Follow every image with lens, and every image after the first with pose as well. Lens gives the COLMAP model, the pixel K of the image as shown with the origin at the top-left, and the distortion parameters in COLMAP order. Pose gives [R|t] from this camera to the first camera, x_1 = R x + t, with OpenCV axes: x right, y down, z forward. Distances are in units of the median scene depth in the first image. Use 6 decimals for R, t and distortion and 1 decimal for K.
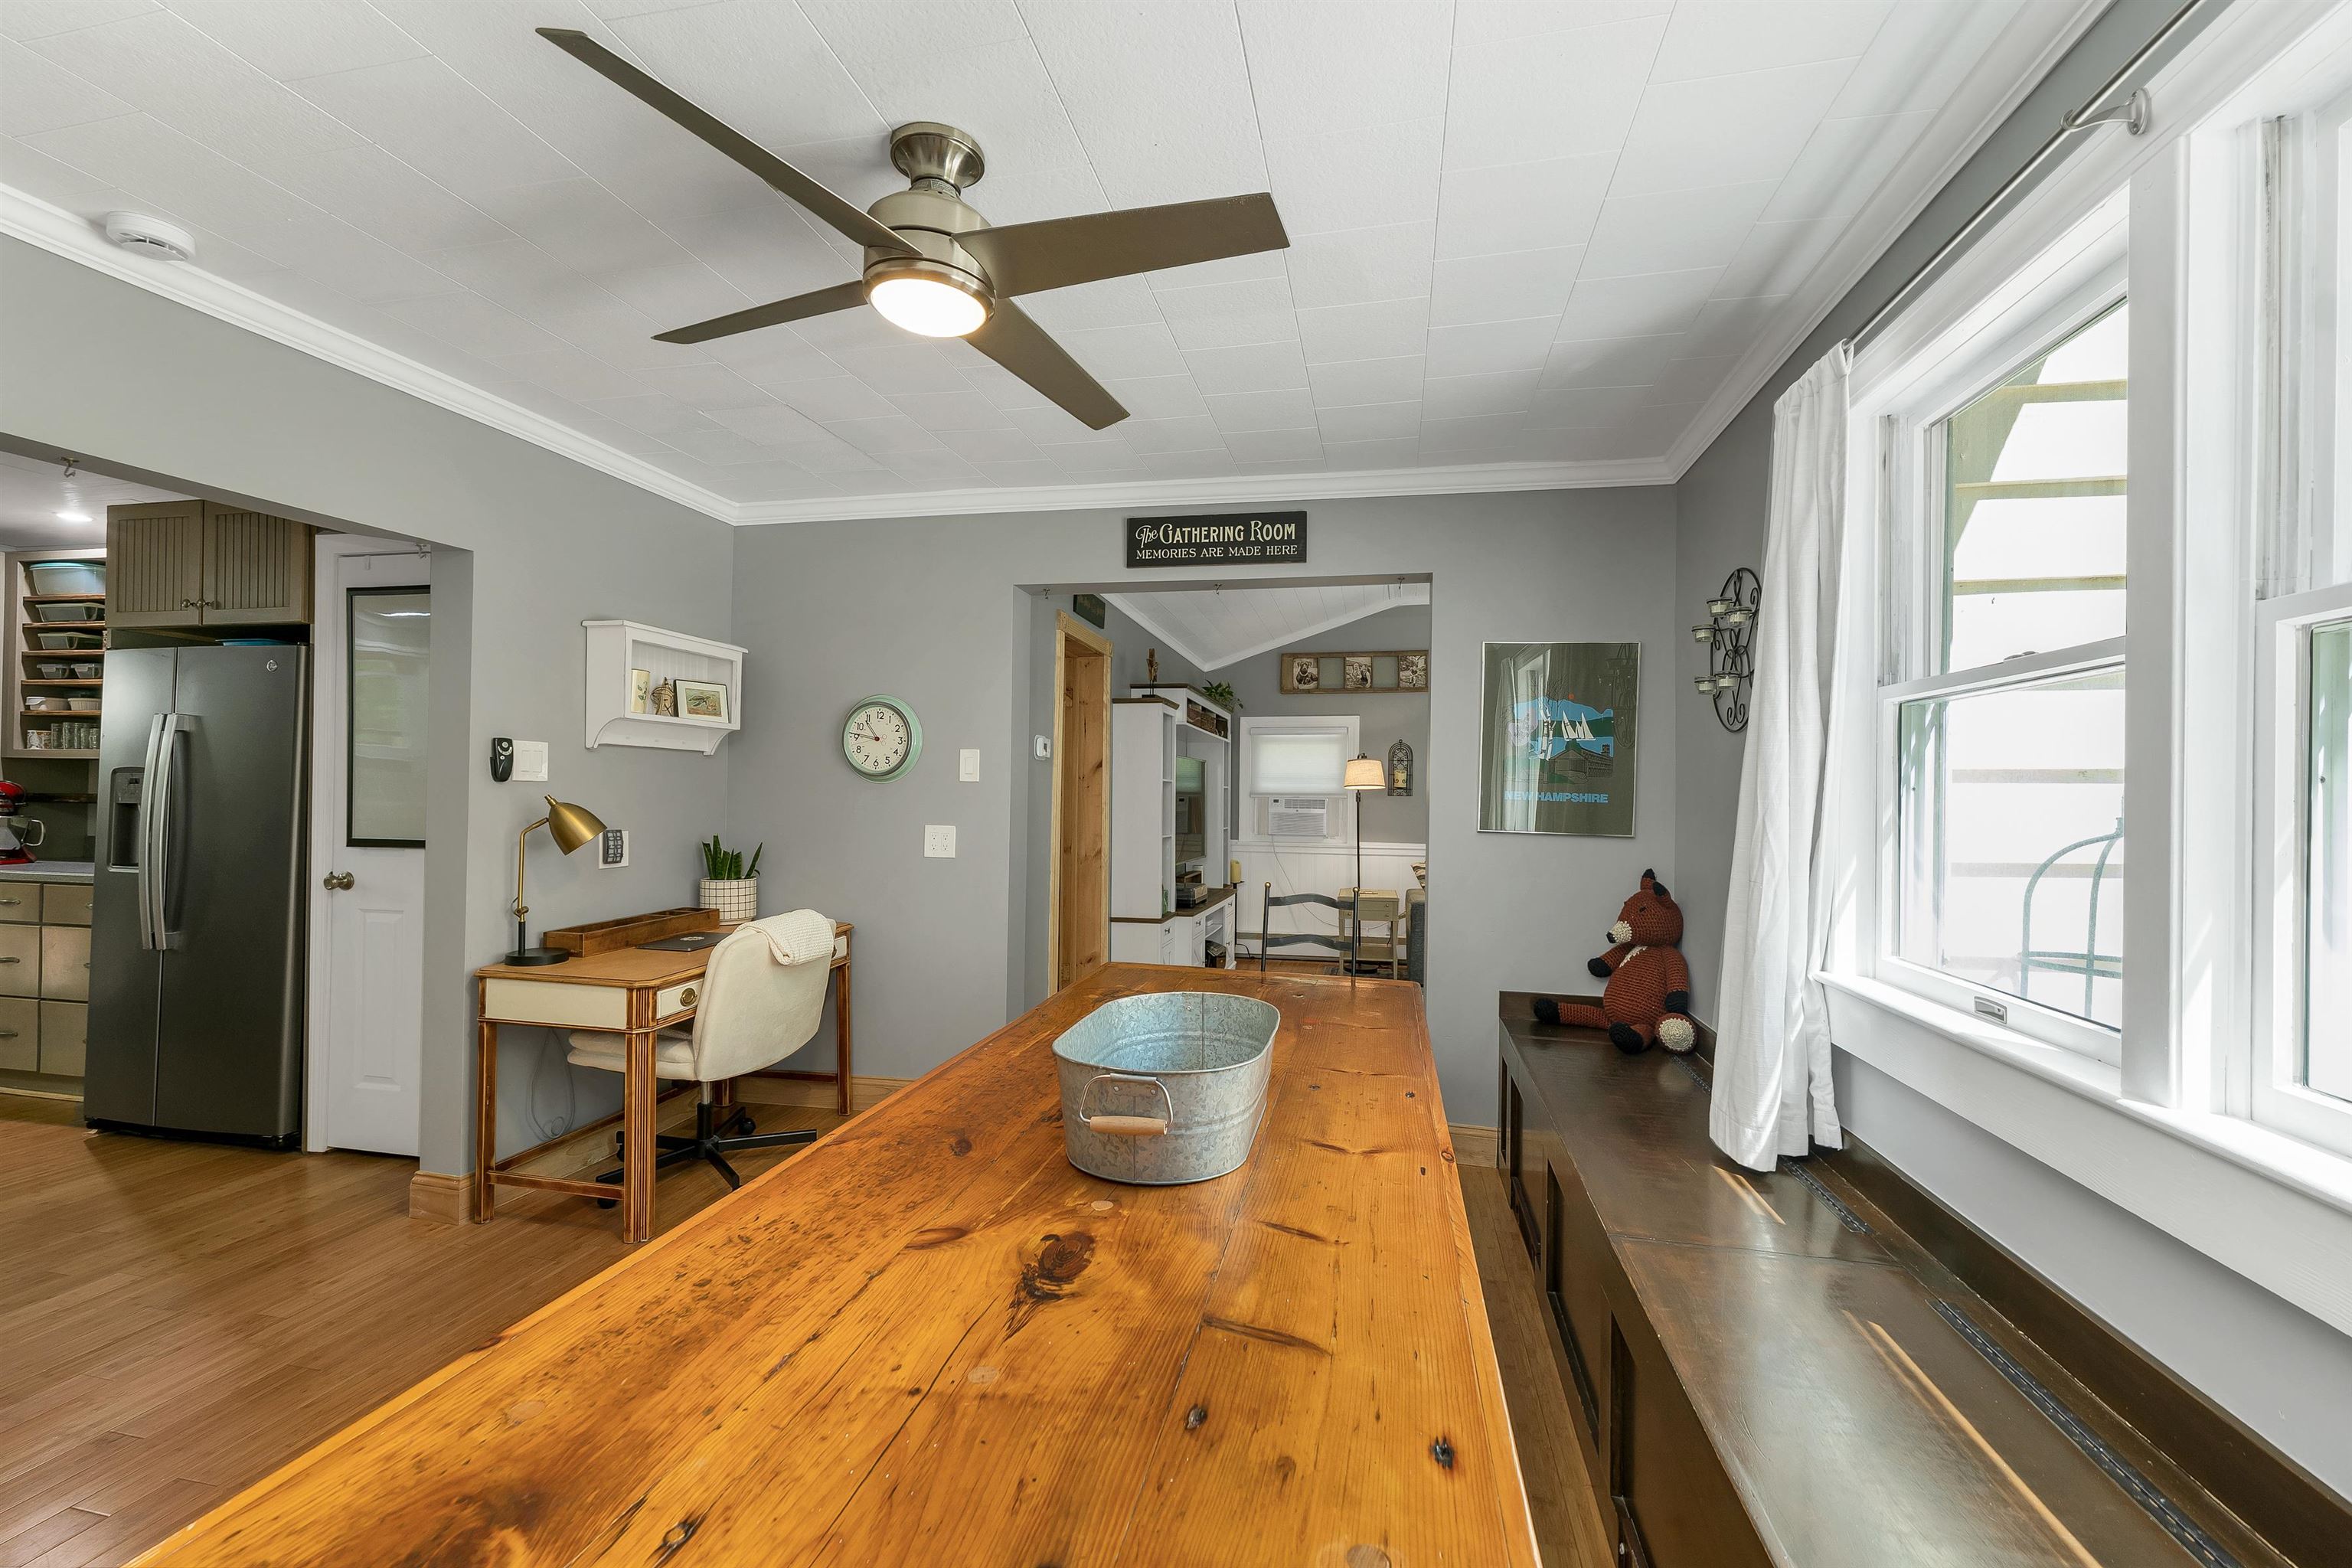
lens RADIAL K [[991.0, 0, 1167.6], [0, 991.0, 787.5], [0, 0, 1]] dist [-0.000167, -0.001022]
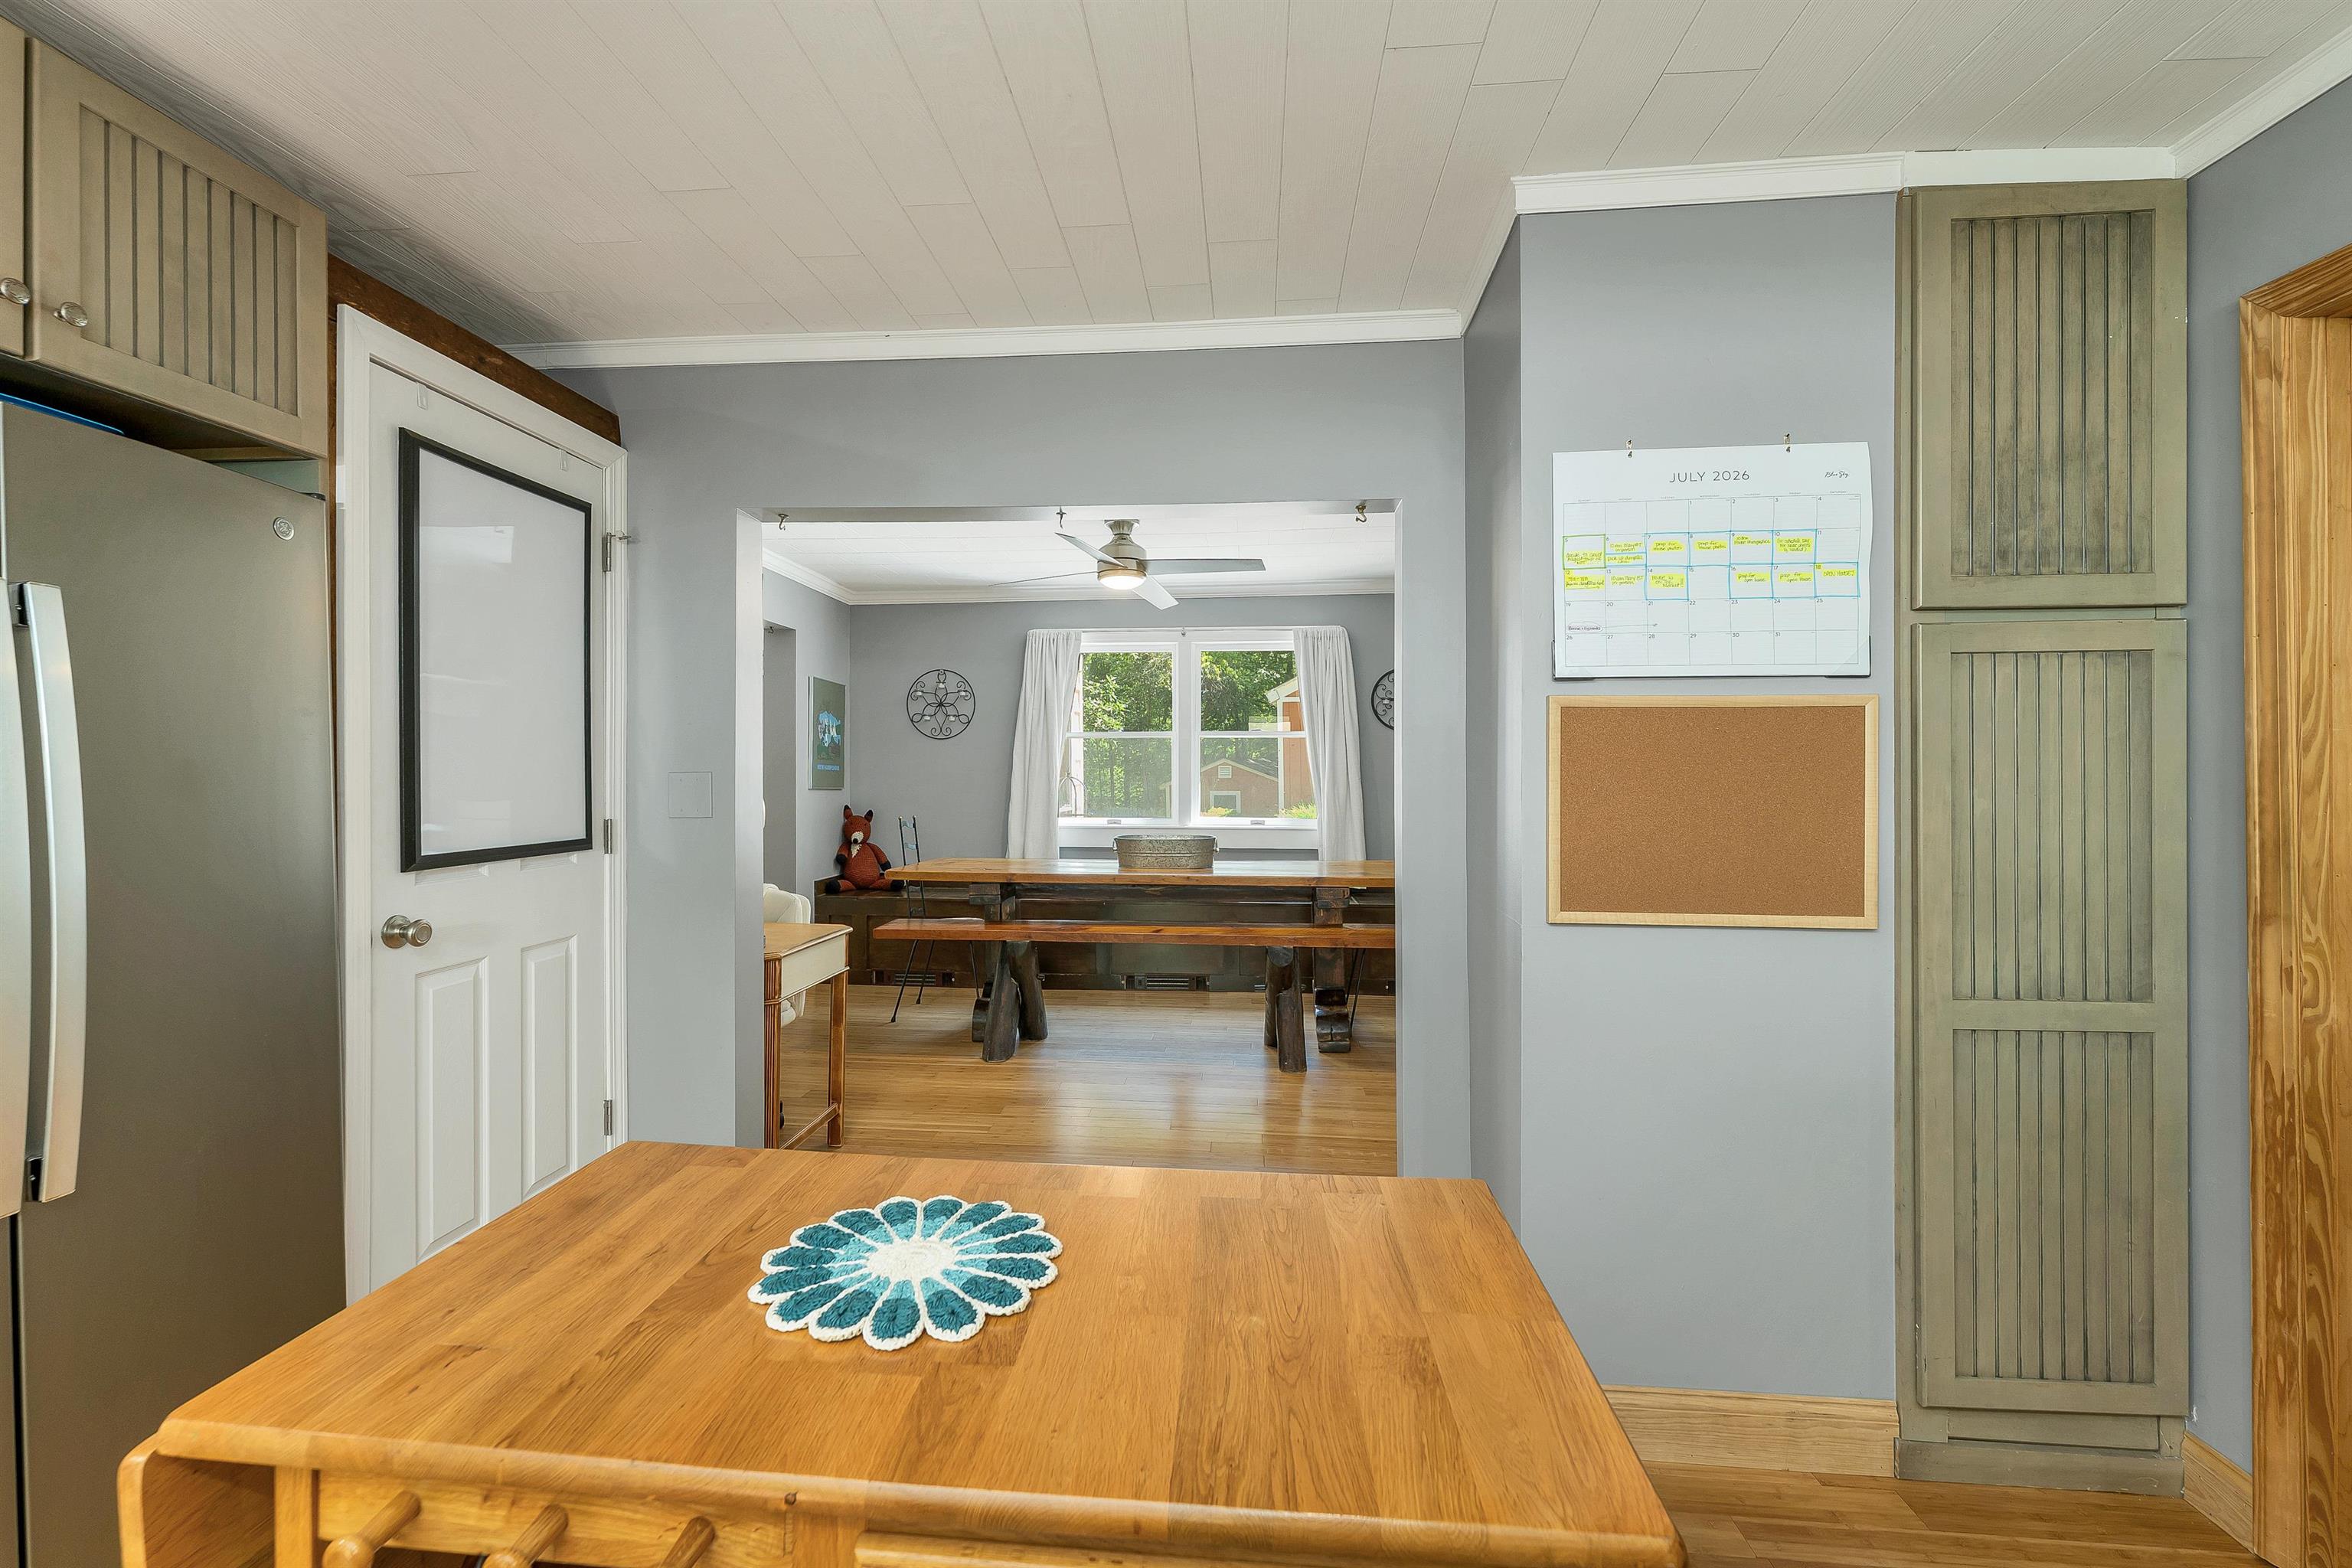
lens RADIAL K [[1016.0, 0, 1141.8], [0, 1016.0, 768.8], [0, 0, 1]] dist [-0.001397, -0.000441]
pose [[-0.113107, -0.010726, 0.993525, -1.134303], [-0.004375, 0.999937, 0.010297, -0.007457], [-0.993573, -0.003182, -0.113147, 0.488208]]
